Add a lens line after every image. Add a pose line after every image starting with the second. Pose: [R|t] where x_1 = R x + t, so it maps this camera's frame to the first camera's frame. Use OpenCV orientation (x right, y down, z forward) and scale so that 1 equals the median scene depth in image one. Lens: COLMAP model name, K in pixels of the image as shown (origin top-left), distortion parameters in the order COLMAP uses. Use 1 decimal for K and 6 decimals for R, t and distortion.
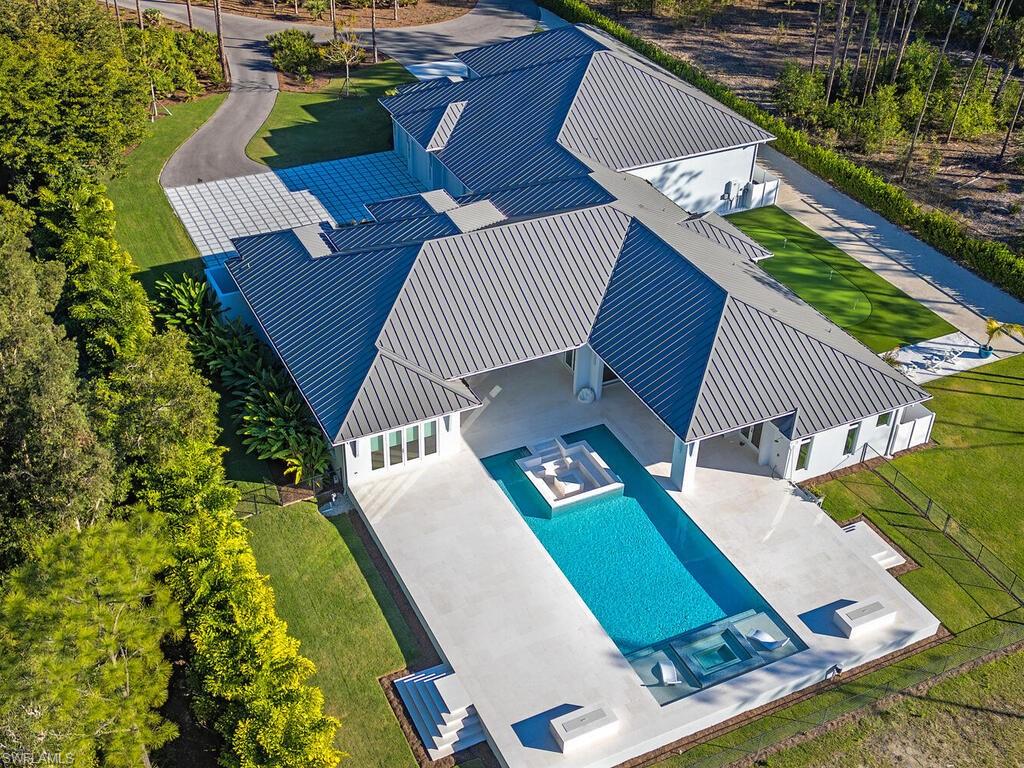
lens RADIAL K [[1161.7, 0, 512.0], [0, 1161.7, 384.0], [0, 0, 1]] dist [0.164821, -0.342723]
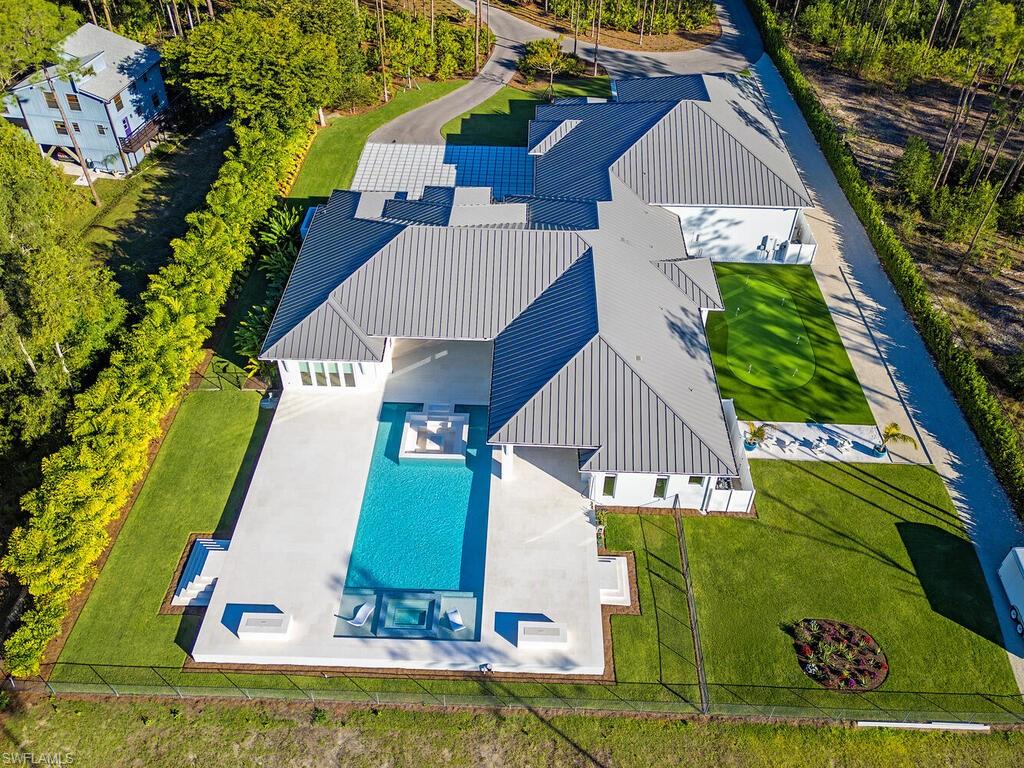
lens RADIAL K [[837.3, 0, 512.0], [0, 837.3, 384.0], [0, 0, 1]] dist [0.083145, -0.128511]
pose [[0.884602, 0.303523, -0.354053, 0.367408], [-0.264923, 0.951874, 0.154113, -0.117910], [0.383791, -0.042532, 0.922440, 0.175997]]
